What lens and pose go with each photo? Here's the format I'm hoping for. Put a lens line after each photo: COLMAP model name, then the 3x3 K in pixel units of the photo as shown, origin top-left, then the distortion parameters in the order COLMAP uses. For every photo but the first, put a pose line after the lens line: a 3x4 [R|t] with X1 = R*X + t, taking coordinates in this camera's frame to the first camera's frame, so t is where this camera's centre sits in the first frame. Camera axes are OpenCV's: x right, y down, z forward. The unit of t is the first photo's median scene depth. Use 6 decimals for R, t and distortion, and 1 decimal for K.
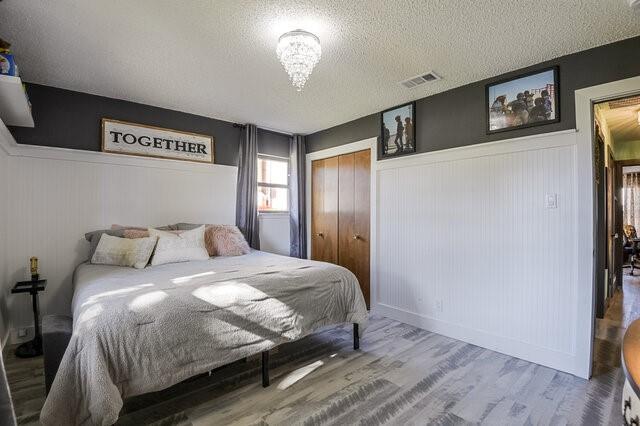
lens RADIAL K [[302.2, 0, 320.8], [0, 302.2, 219.4], [0, 0, 1]] dist [-0.038007, -0.000122]
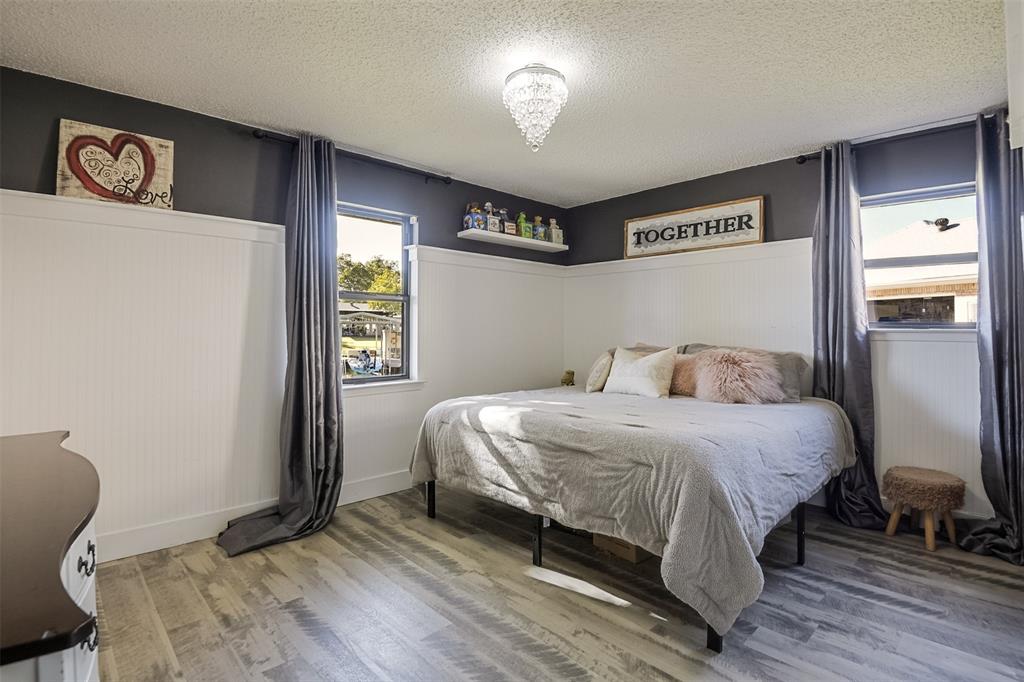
lens RADIAL K [[501.7, 0, 511.5], [0, 501.7, 337.0], [0, 0, 1]] dist [-0.023085, -0.011506]
pose [[0.030981, 0.009131, -0.999478, 0.717638], [-0.019760, 0.999768, 0.008521, -0.005582], [0.999325, 0.019486, 0.031155, 0.617969]]
